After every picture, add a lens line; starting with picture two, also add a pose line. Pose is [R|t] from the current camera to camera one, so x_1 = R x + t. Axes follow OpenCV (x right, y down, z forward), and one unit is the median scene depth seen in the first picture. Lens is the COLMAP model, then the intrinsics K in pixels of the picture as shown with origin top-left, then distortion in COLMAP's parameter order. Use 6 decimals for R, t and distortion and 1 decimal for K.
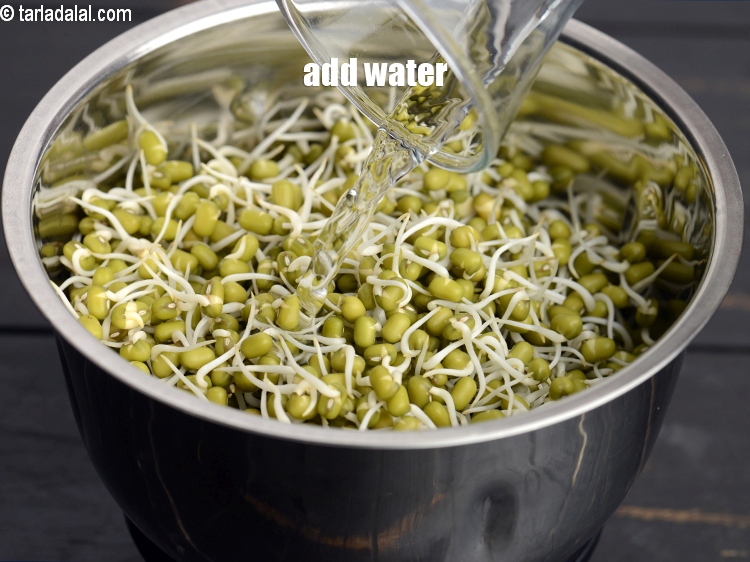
lens RADIAL K [[2247.7, 0, 402.4], [0, 2247.7, 305.6], [0, 0, 1]] dist [0.354067, 0.000000]
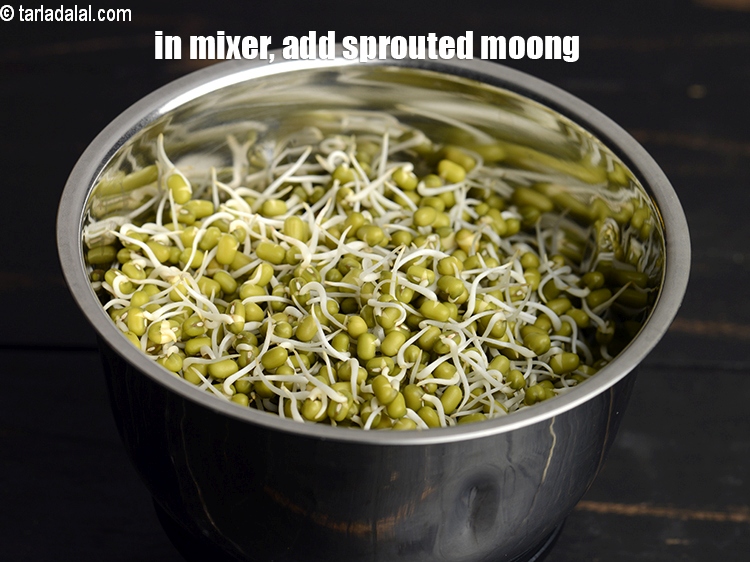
lens RADIAL K [[2247.7, 0, 374.6], [0, 2247.7, 280.6], [0, 0, 1]] dist [0.354067, 0.000000]
pose [[0.999583, 0.004610, 0.028517, -0.044598], [-0.003895, 0.999677, -0.025108, 0.006323], [-0.028624, 0.024986, 0.999278, -0.164668]]
